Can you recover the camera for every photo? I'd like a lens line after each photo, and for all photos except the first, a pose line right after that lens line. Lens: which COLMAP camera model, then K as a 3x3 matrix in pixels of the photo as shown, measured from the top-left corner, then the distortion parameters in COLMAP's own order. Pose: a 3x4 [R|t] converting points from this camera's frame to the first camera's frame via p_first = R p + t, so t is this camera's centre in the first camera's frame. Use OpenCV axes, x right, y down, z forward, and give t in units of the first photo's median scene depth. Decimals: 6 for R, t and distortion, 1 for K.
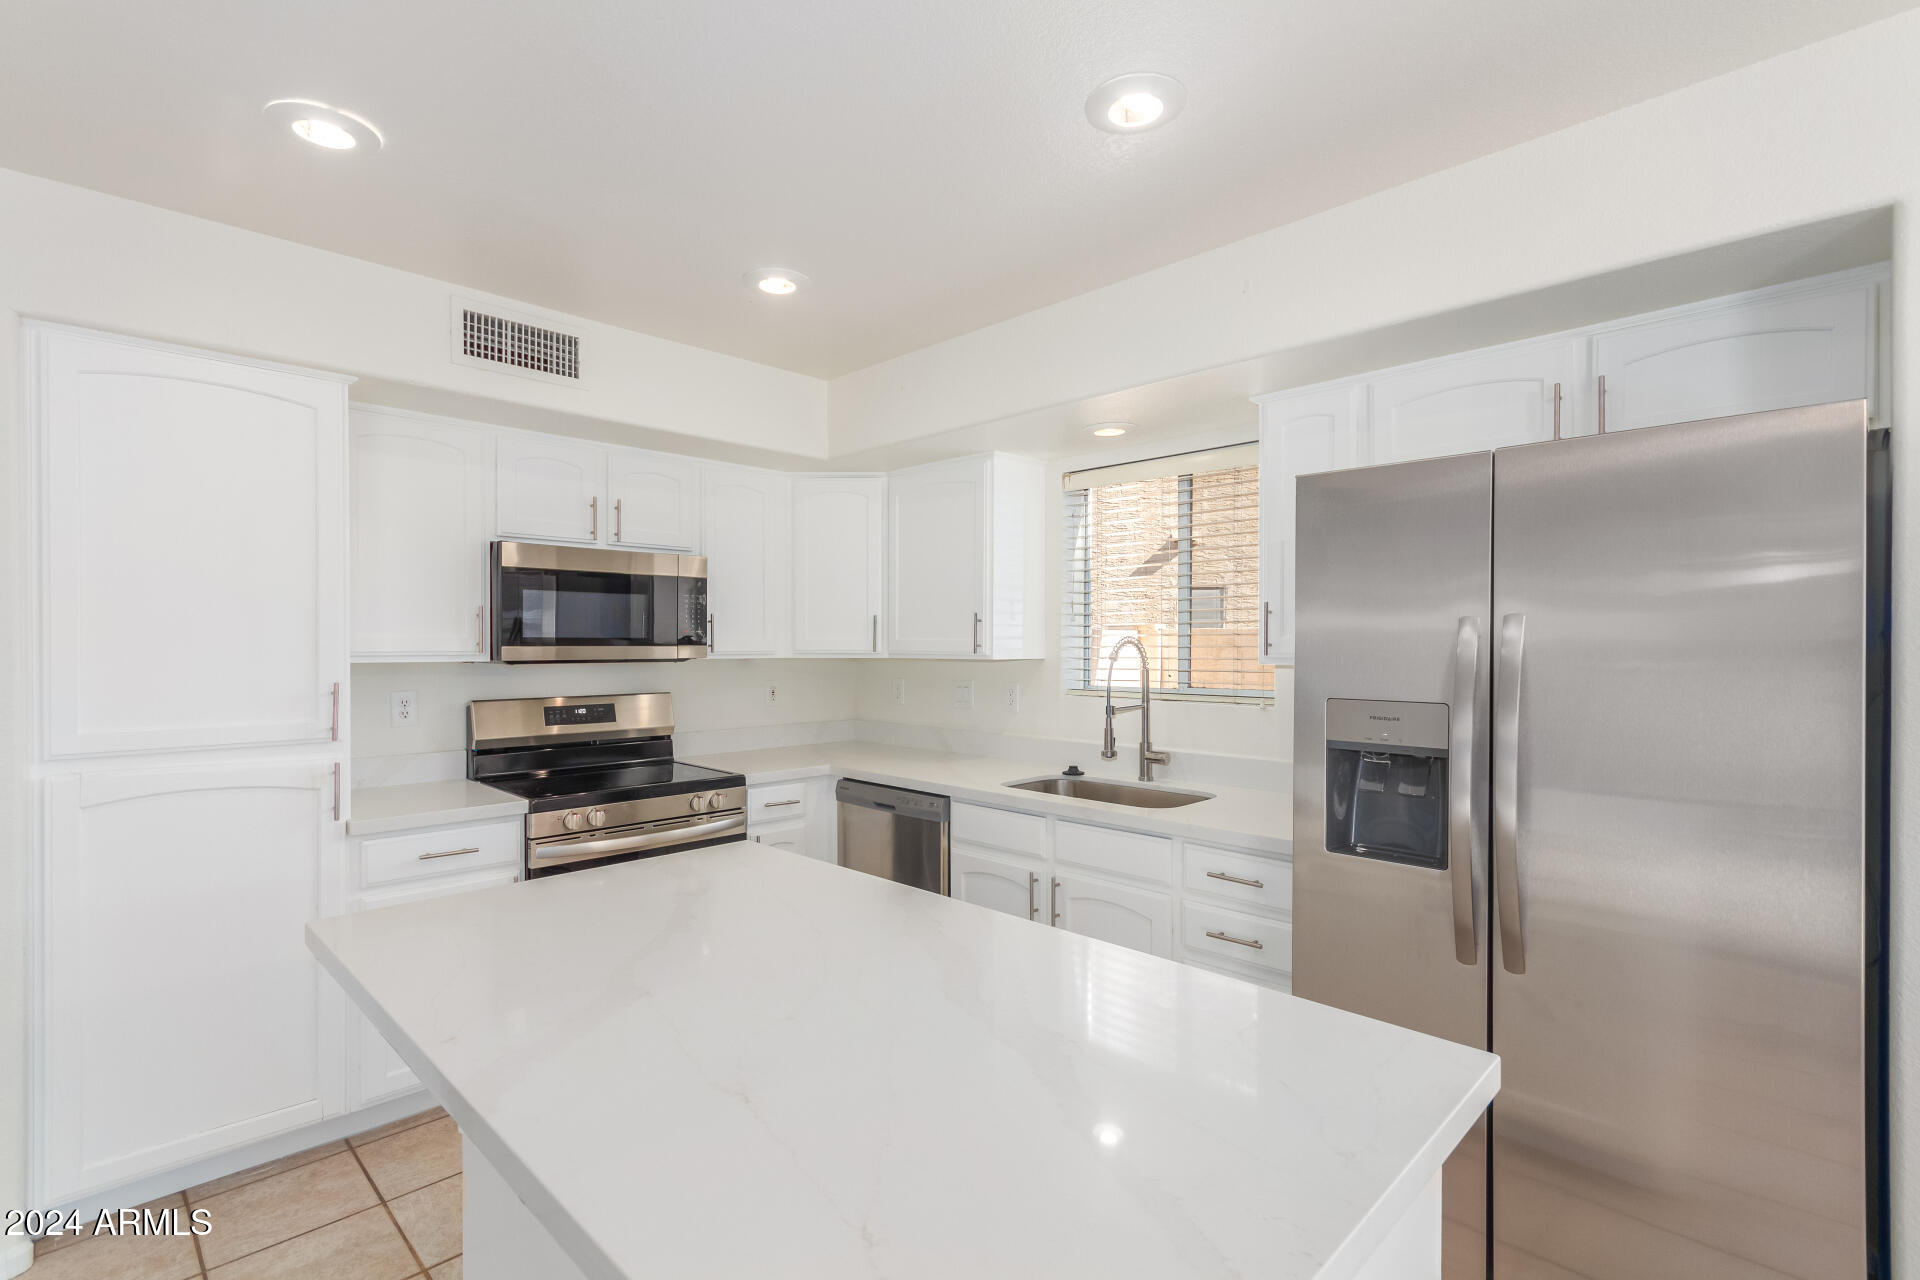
lens RADIAL K [[895.3, 0, 961.2], [0, 895.3, 642.2], [0, 0, 1]] dist [0.002173, 0.000102]
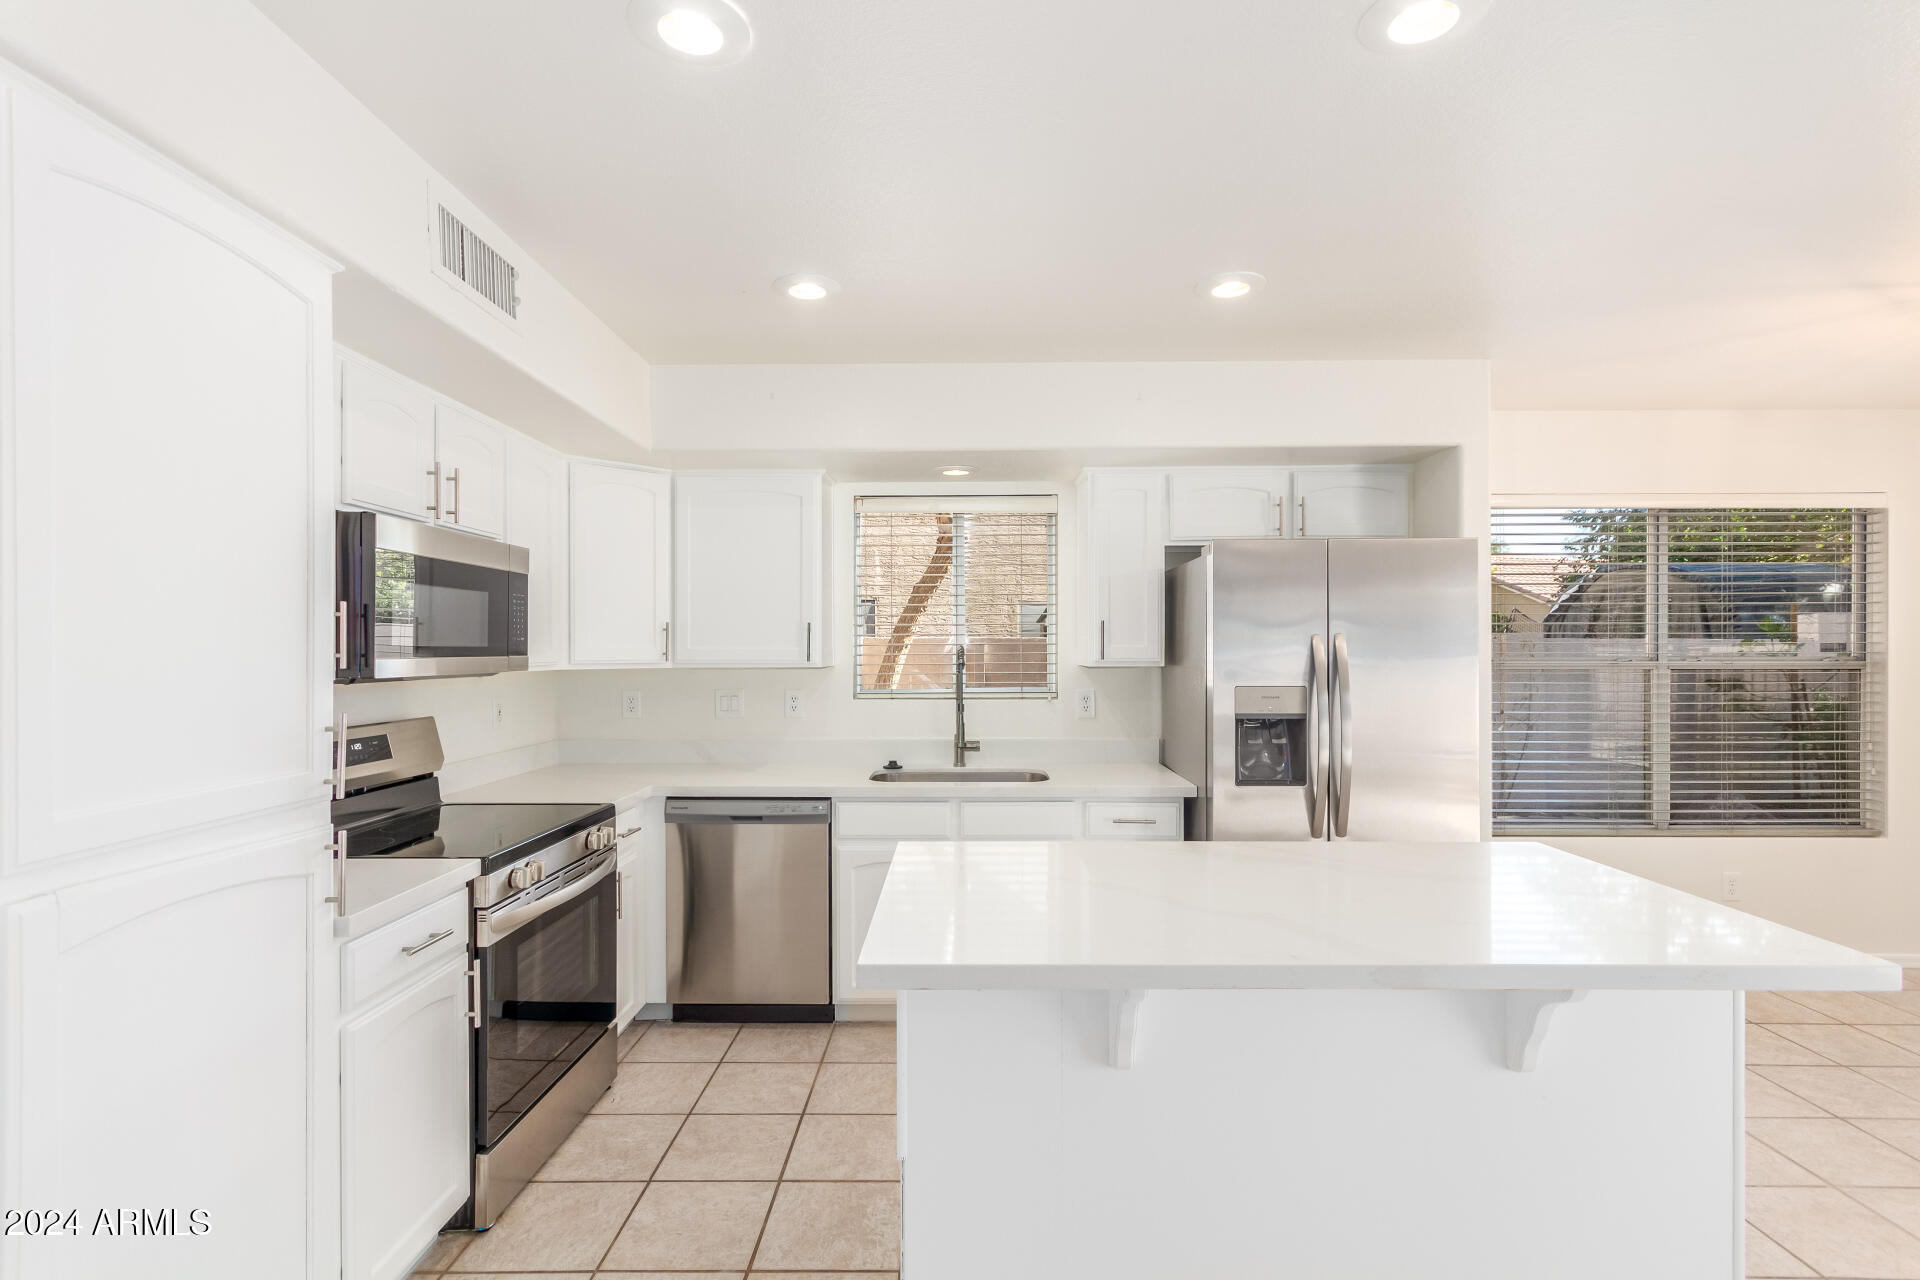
lens RADIAL K [[895.3, 0, 961.2], [0, 895.3, 646.9], [0, 0, 1]] dist [0.002173, 0.000102]
pose [[0.716165, 0.000850, 0.697931, -0.631984], [0.001309, 0.999996, -0.002561, -0.001761], [-0.697930, 0.002747, 0.716161, 0.142538]]
